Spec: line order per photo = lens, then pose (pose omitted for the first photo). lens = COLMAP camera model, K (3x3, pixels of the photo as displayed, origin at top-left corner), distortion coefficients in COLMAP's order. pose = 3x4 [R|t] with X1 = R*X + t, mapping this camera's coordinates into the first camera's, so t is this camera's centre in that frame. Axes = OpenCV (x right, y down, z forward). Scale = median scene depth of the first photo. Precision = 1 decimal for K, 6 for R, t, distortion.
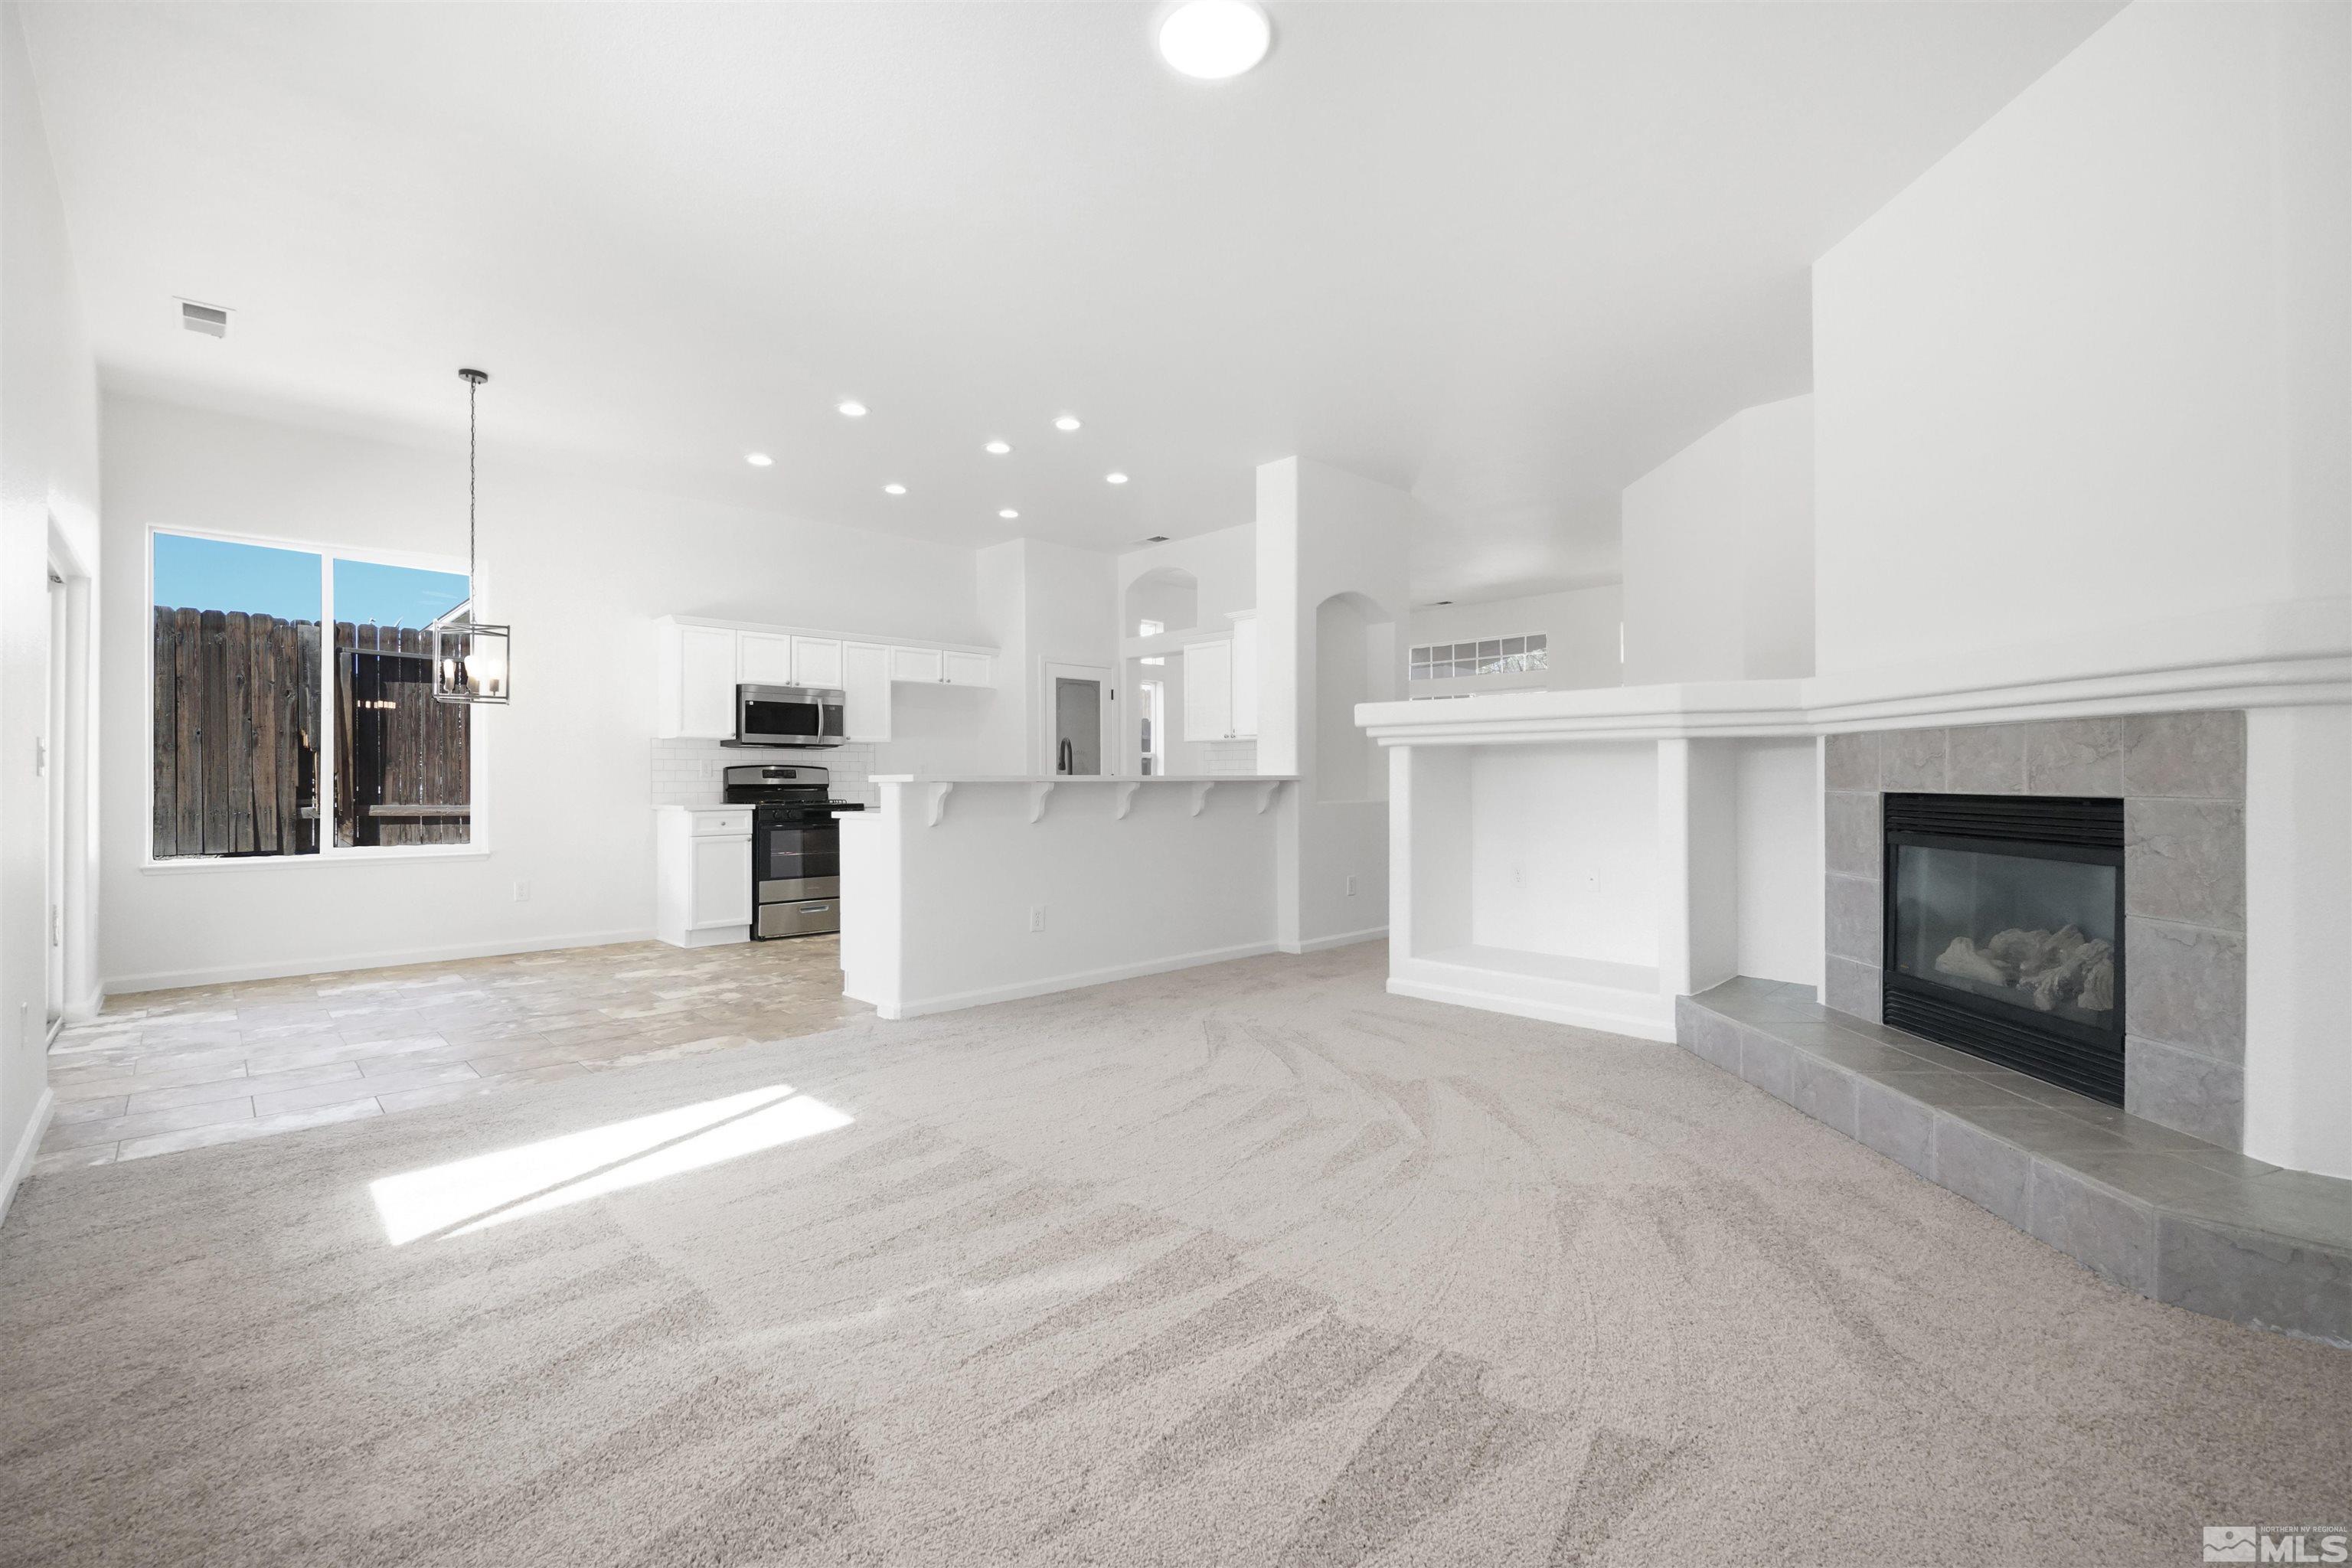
lens RADIAL K [[1038.8, 0, 1170.9], [0, 1038.8, 778.8], [0, 0, 1]] dist [0.003381, 0.000846]
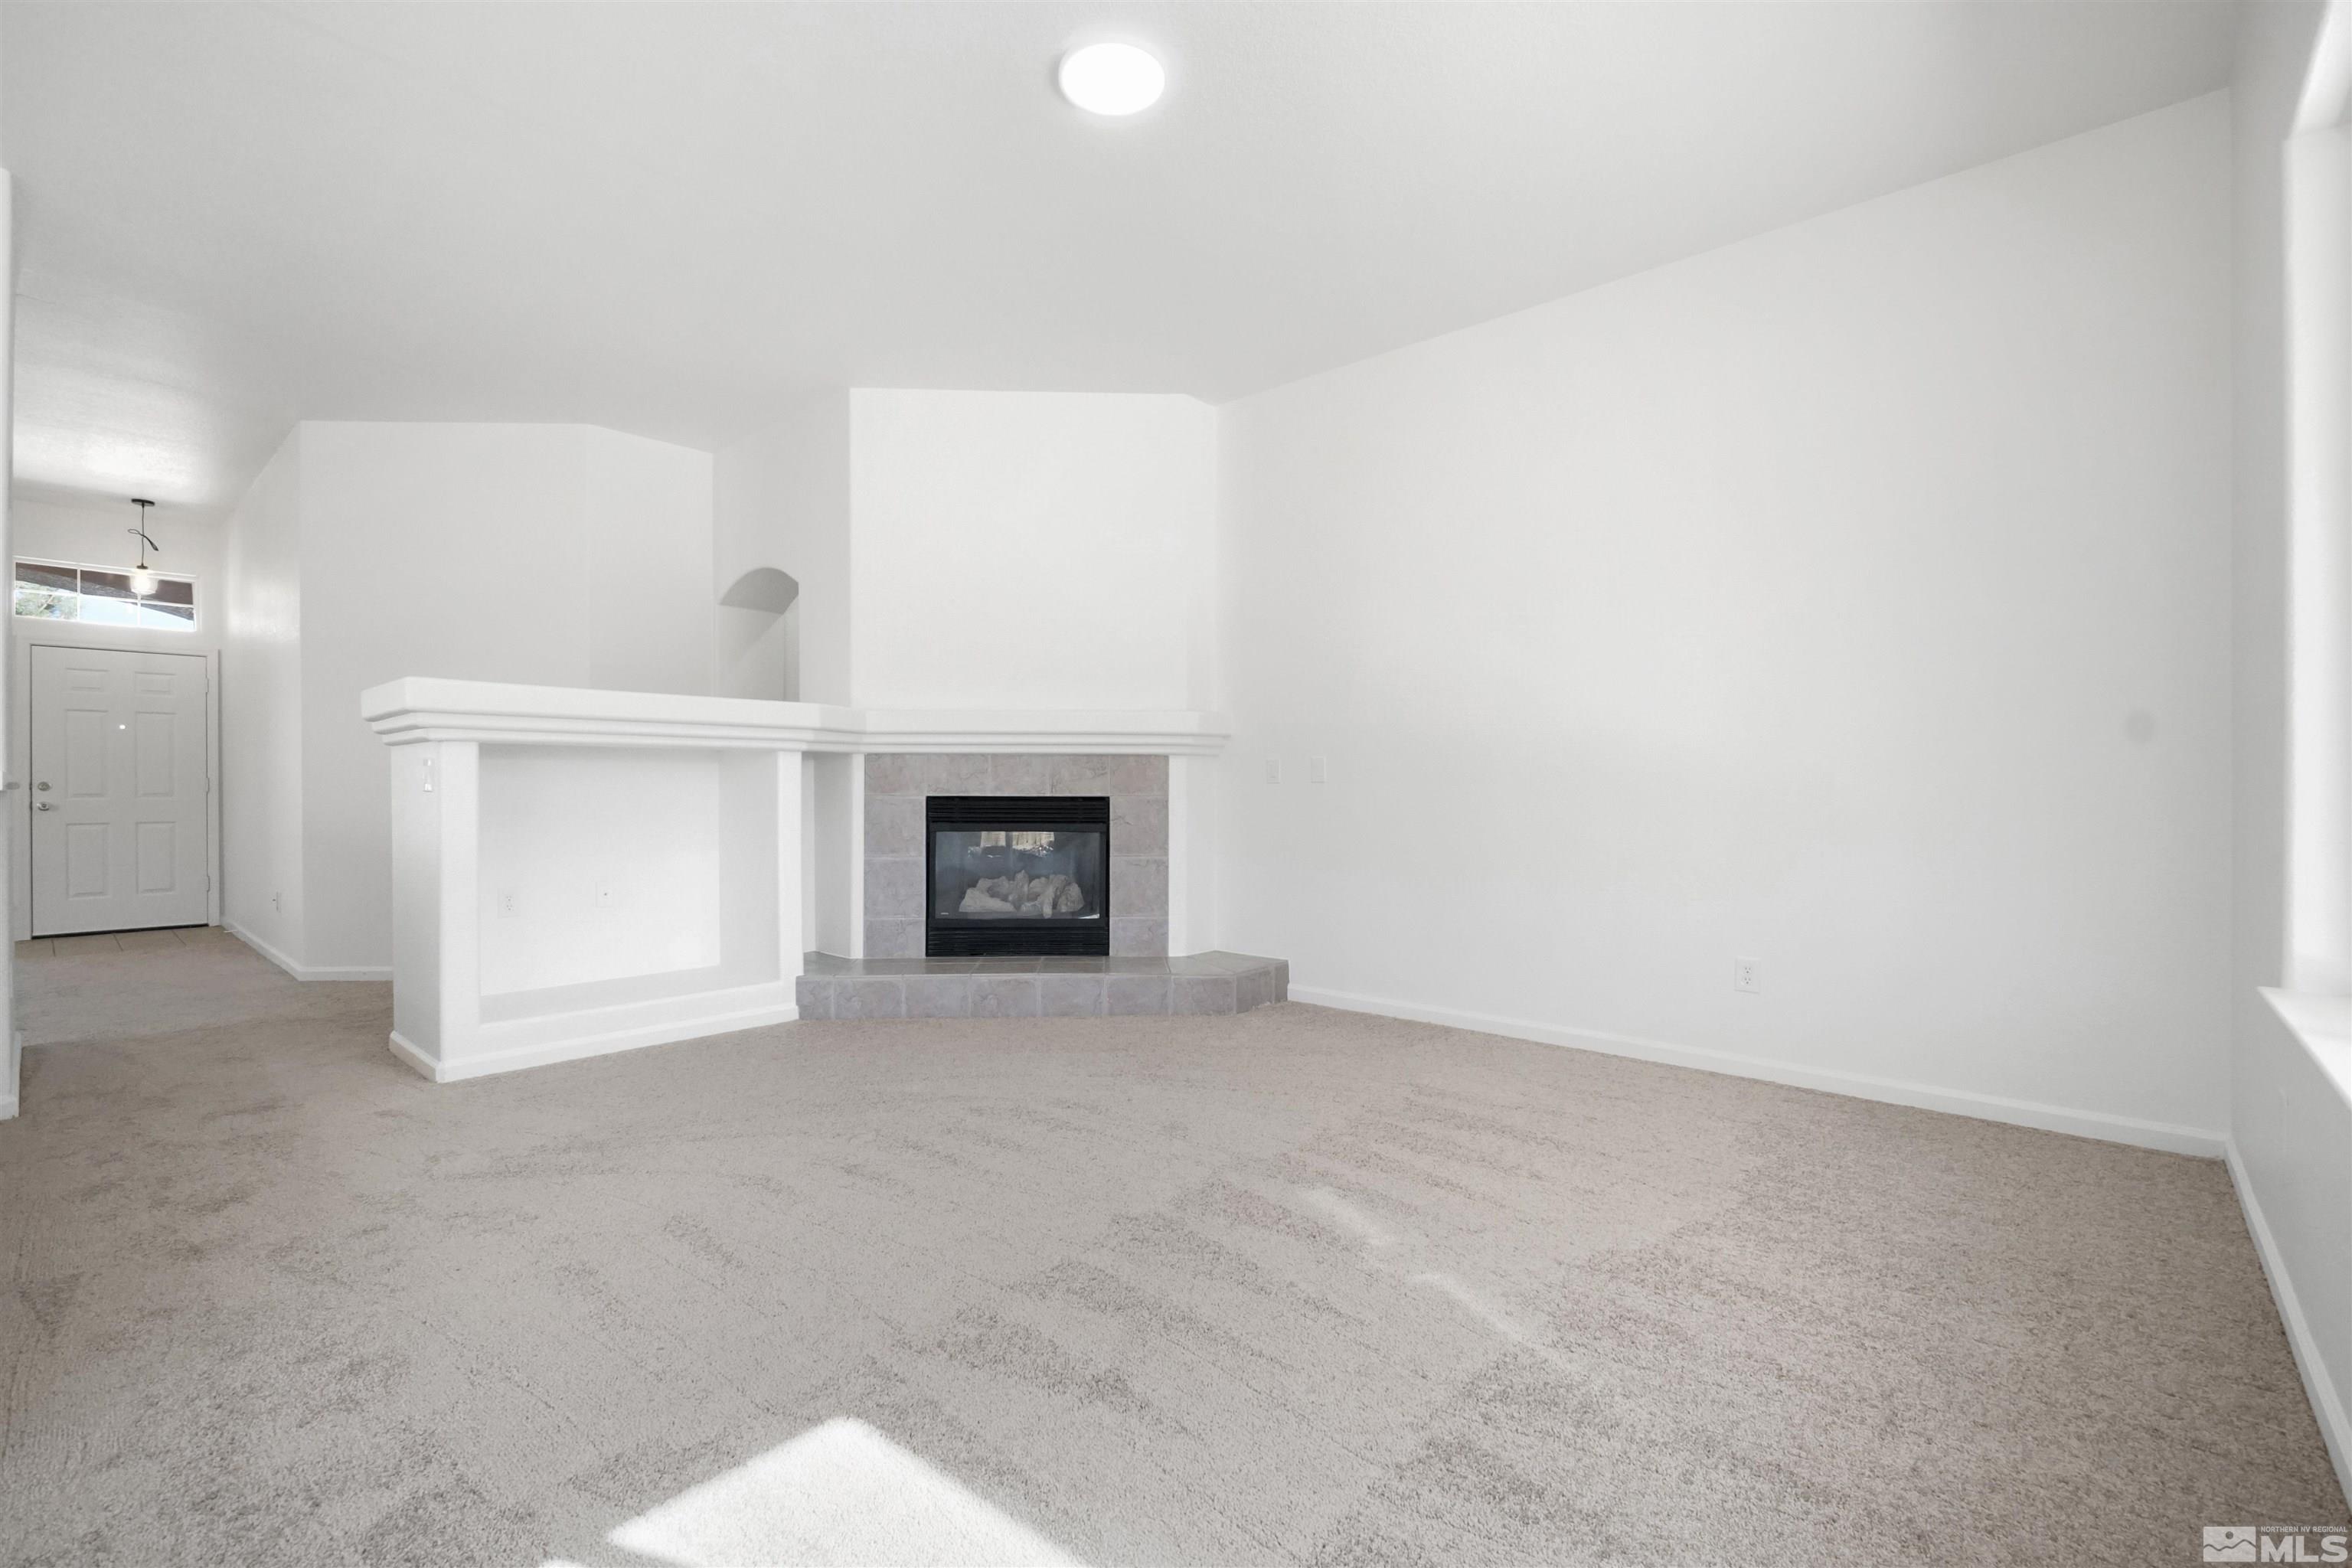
lens RADIAL K [[1038.8, 0, 1153.4], [0, 1038.8, 791.5], [0, 0, 1]] dist [0.003381, 0.000846]
pose [[-0.077673, -0.003183, 0.996974, -0.945468], [-0.001129, 0.999995, 0.003105, 0.002570], [-0.996978, -0.000885, -0.077676, 0.976309]]
